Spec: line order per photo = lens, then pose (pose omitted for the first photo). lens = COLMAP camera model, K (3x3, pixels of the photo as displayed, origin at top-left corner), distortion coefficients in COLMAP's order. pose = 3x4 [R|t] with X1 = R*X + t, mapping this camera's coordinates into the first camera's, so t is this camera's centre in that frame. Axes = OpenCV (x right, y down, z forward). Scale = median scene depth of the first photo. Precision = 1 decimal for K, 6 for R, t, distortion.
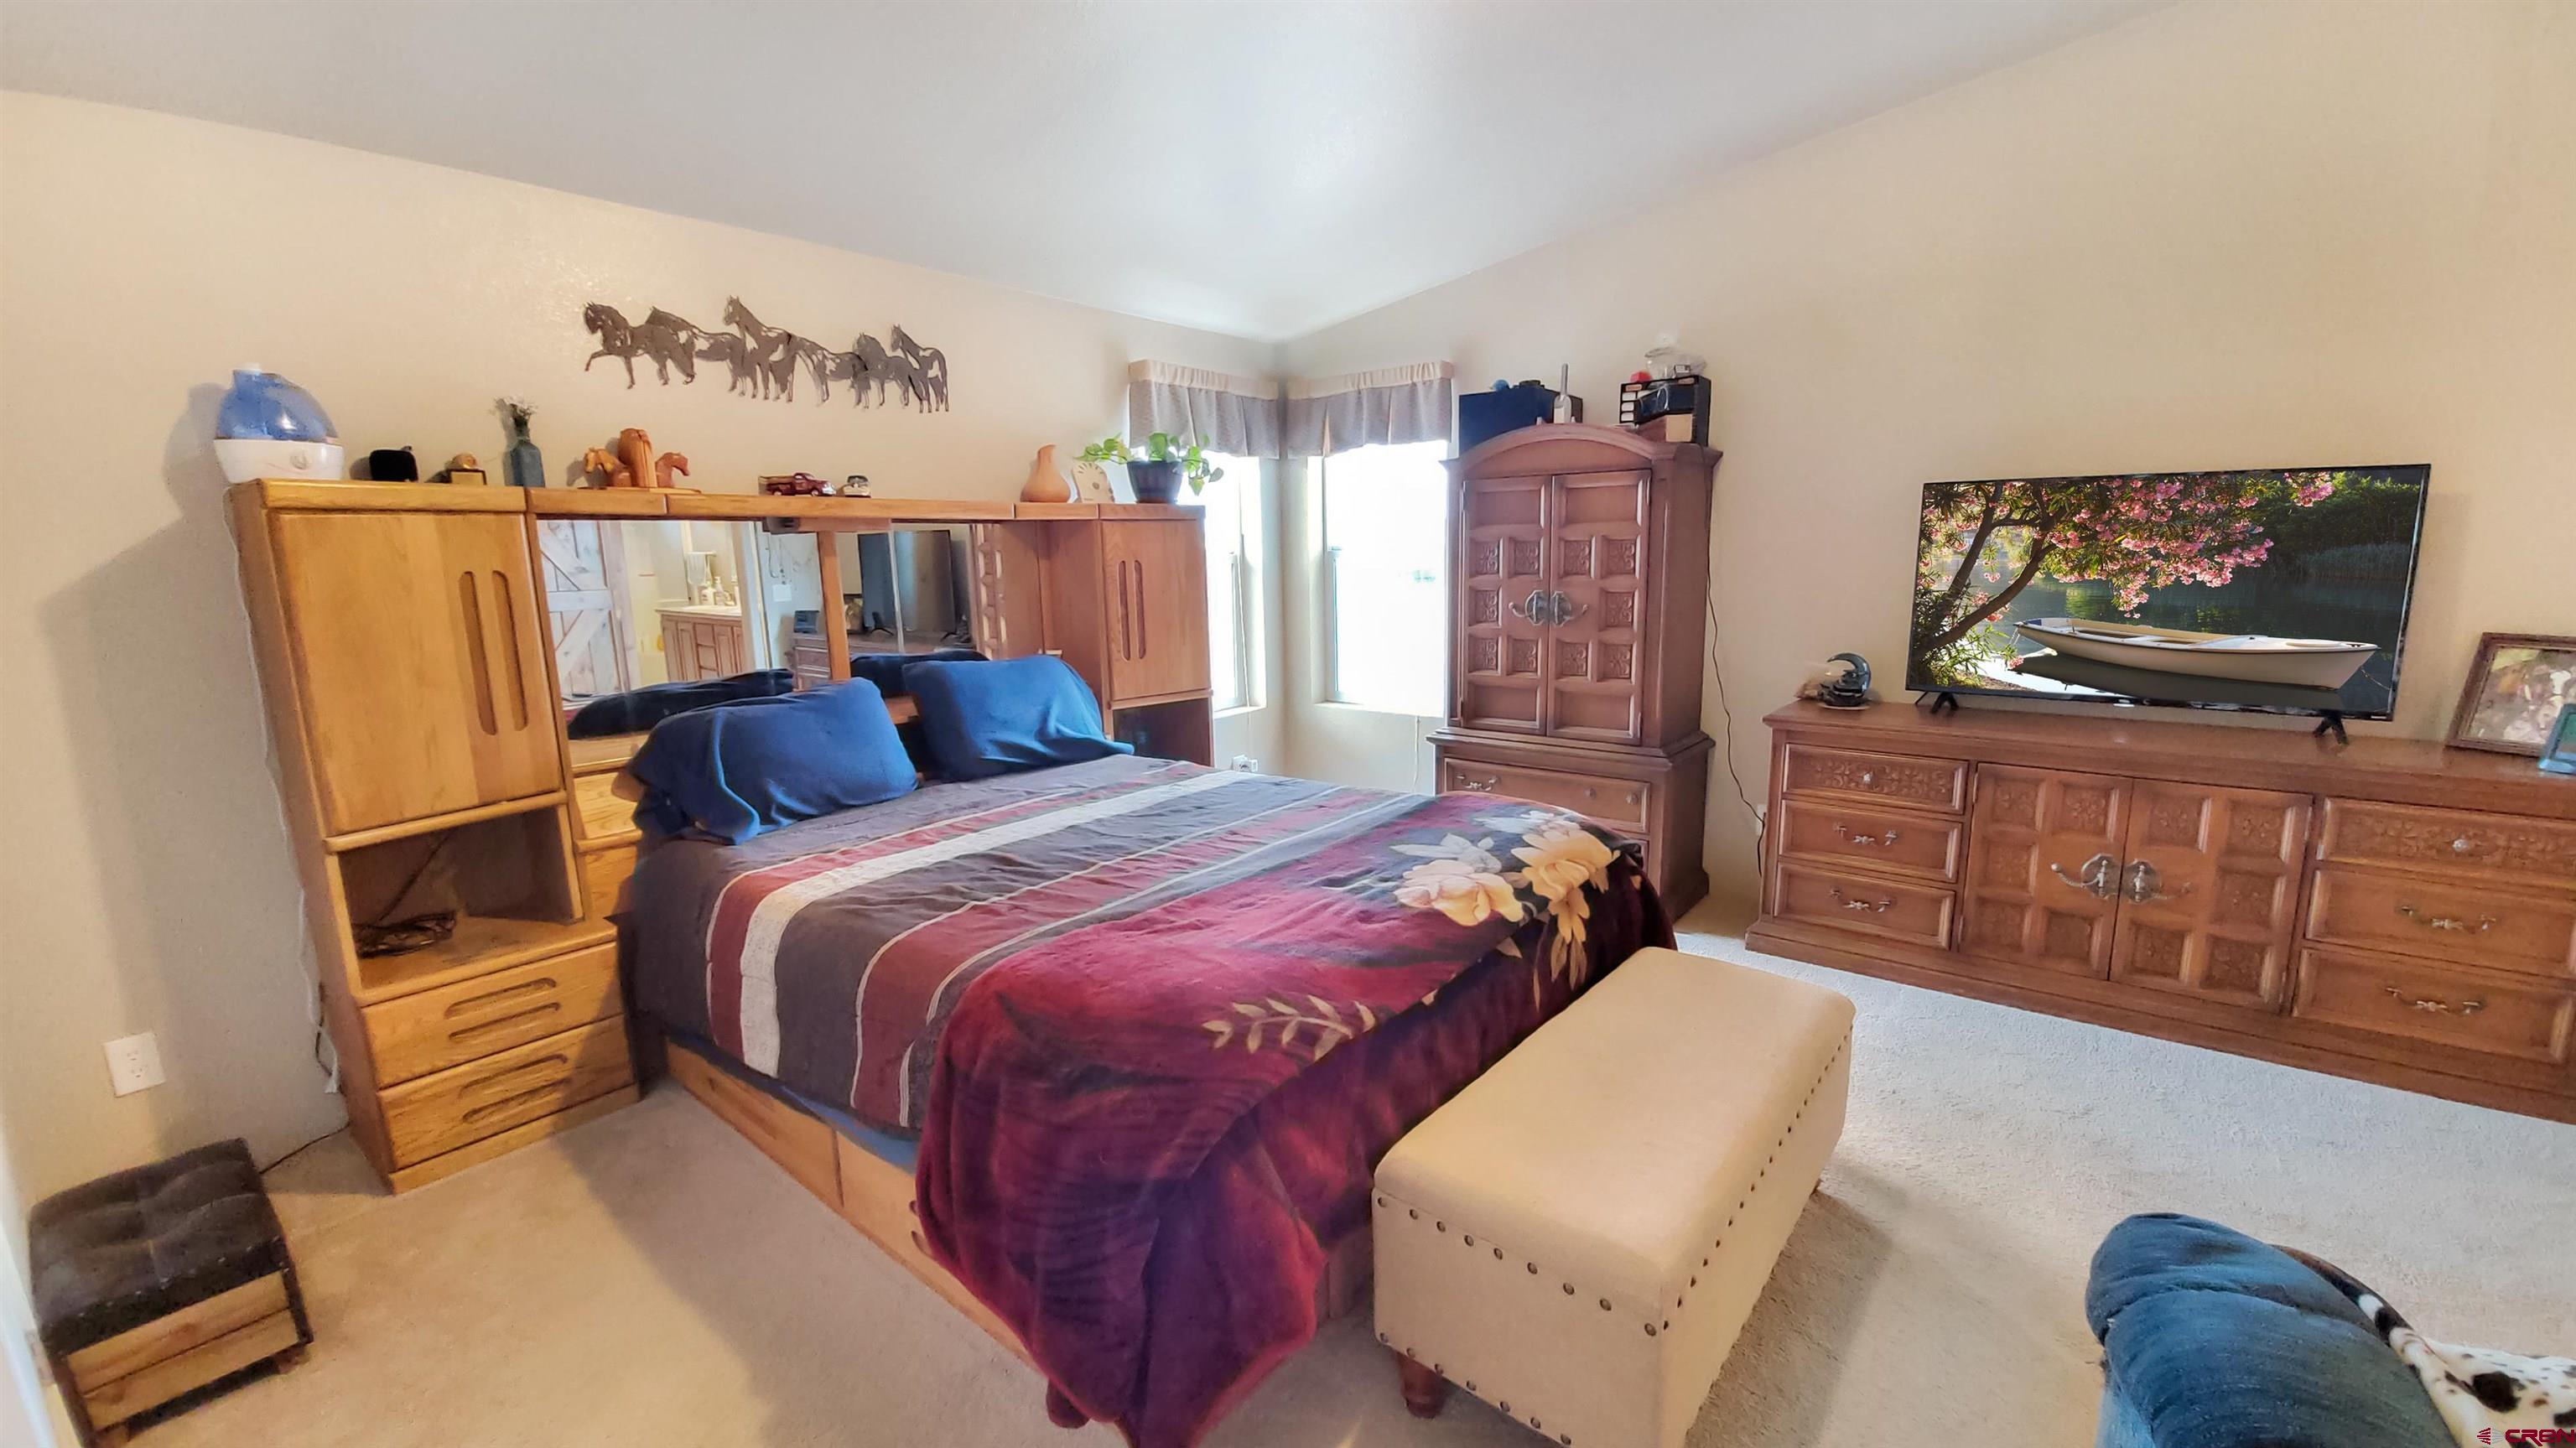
lens RADIAL K [[1025.5, 0, 1291.1], [0, 1025.5, 726.5], [0, 0, 1]] dist [-0.019520, -0.000564]
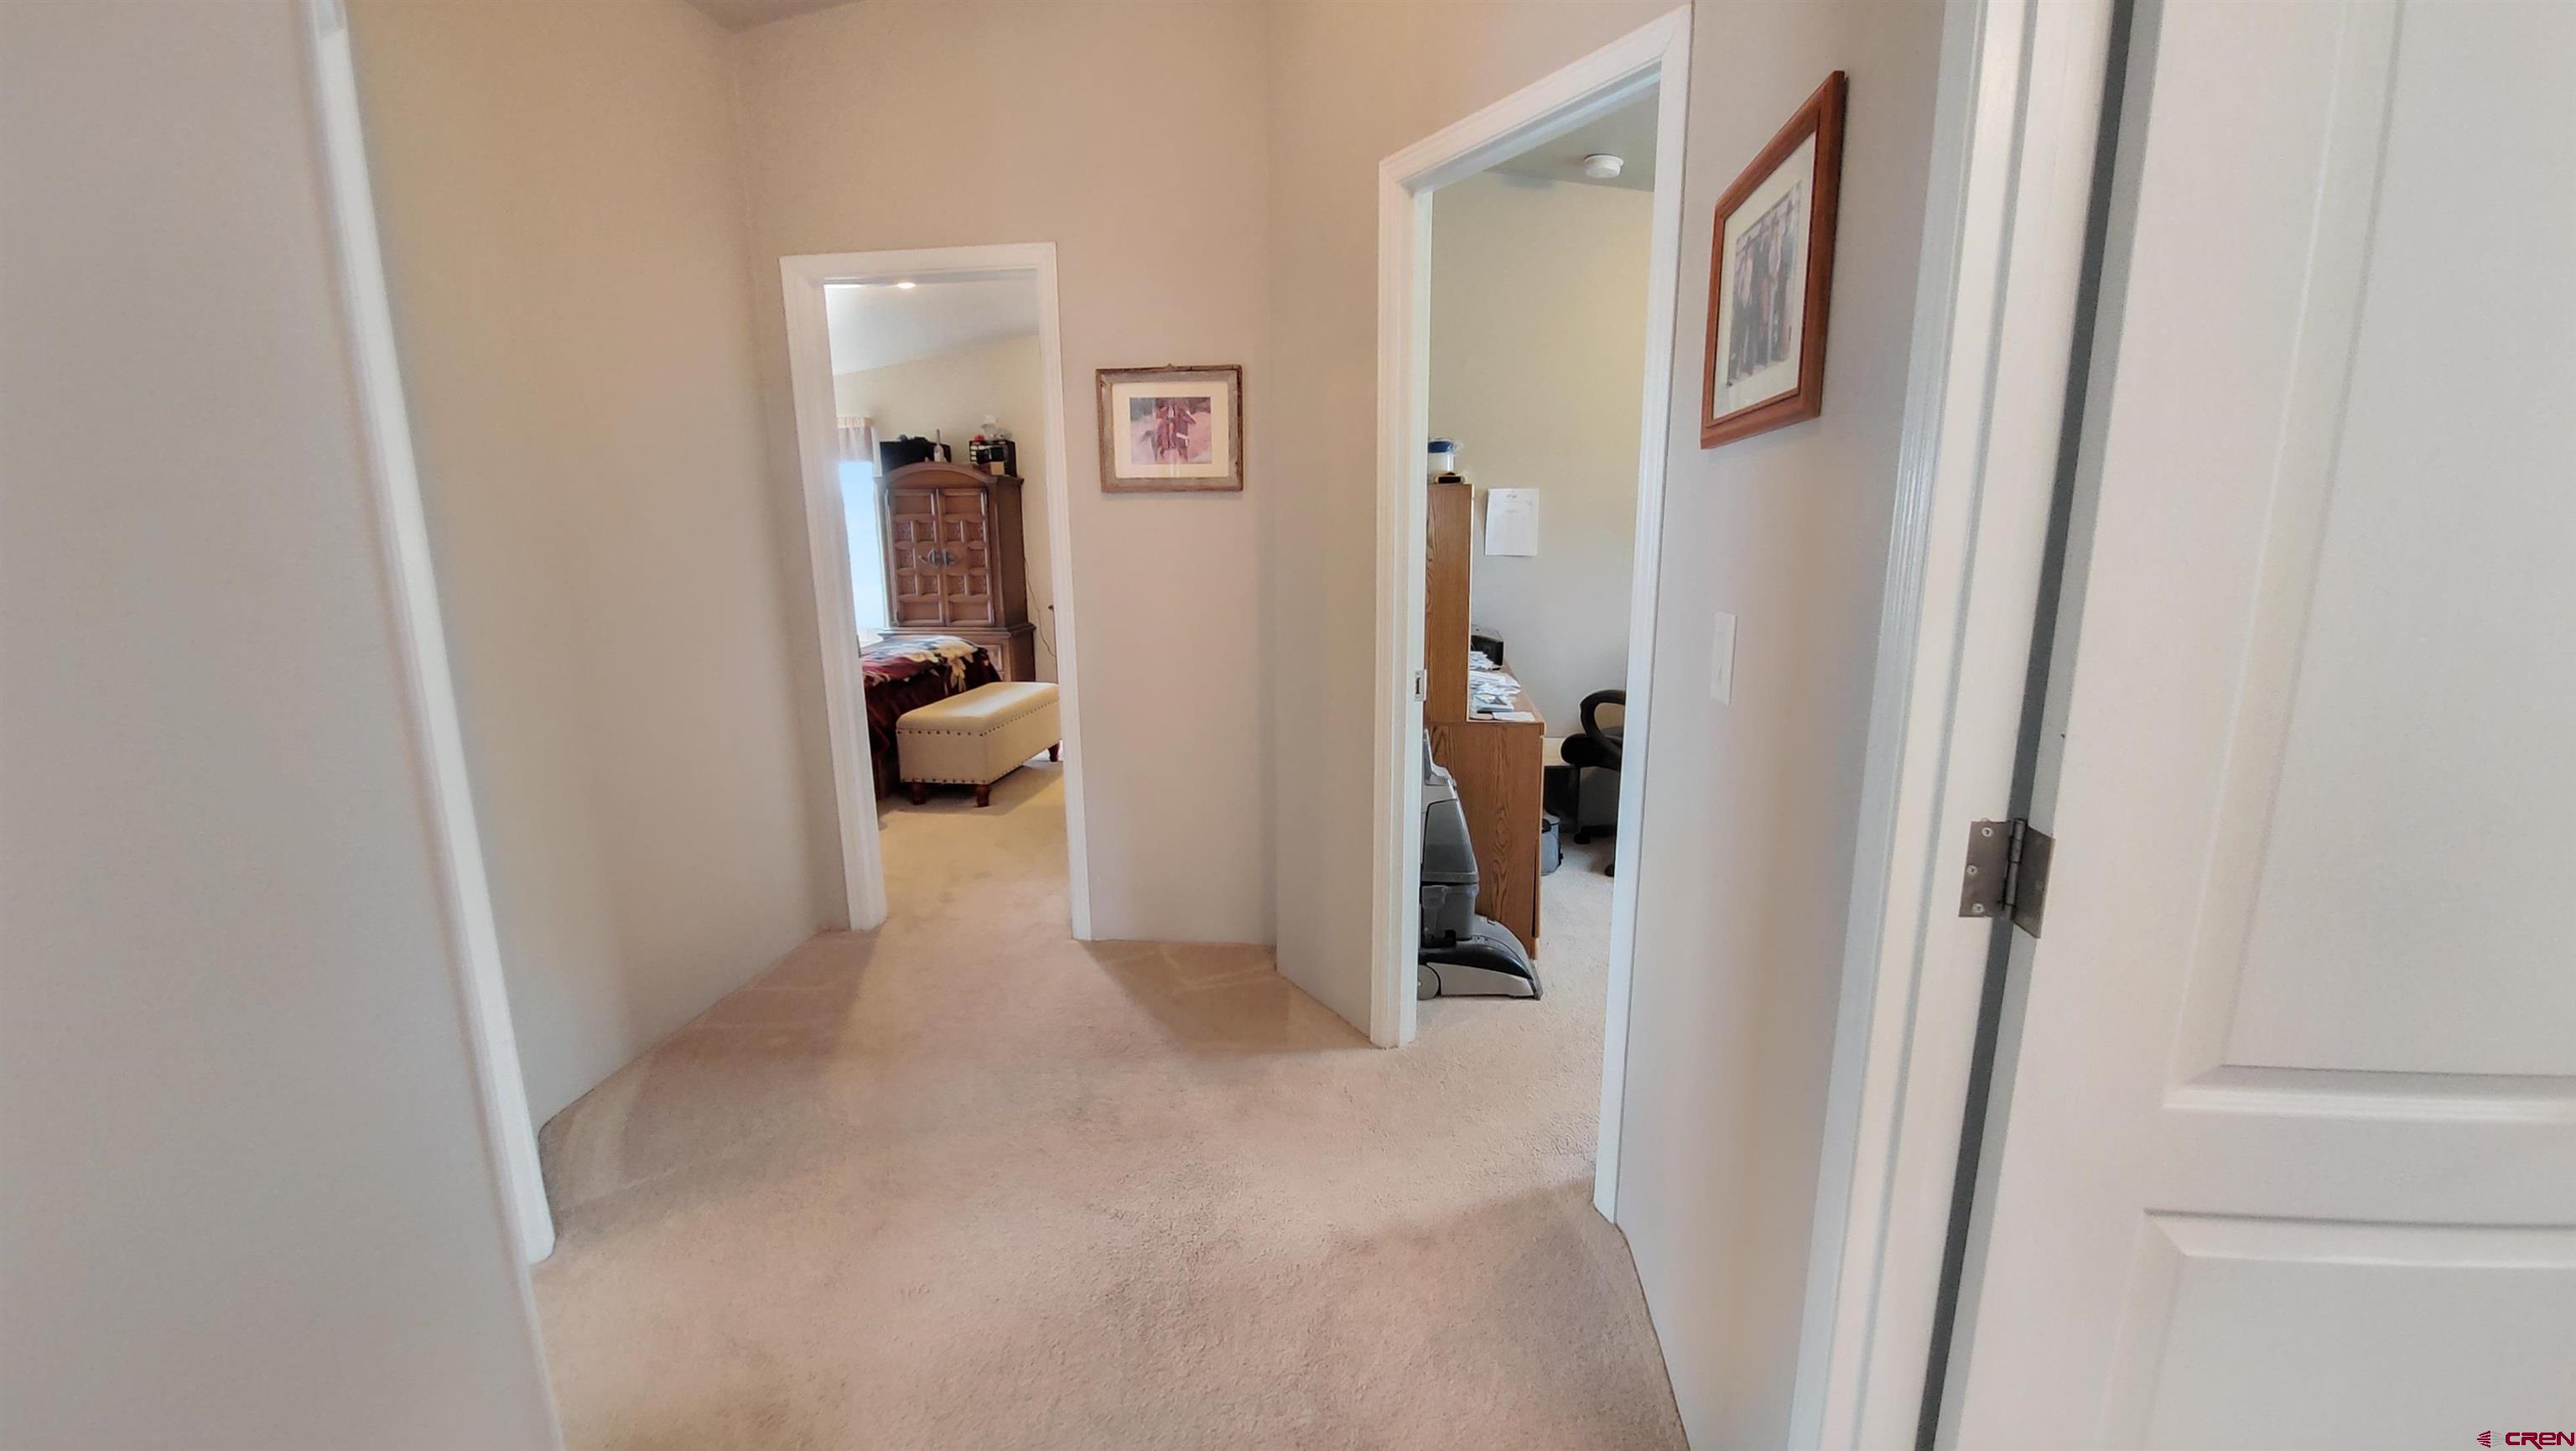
lens RADIAL K [[1025.7, 0, 1307.8], [0, 1025.7, 724.3], [0, 0, 1]] dist [-0.019520, -0.000564]
pose [[0.838830, -0.091563, 0.536638, -0.230185], [0.084695, 0.995701, 0.037502, 0.182312], [-0.537764, 0.013993, 0.842979, -0.988126]]
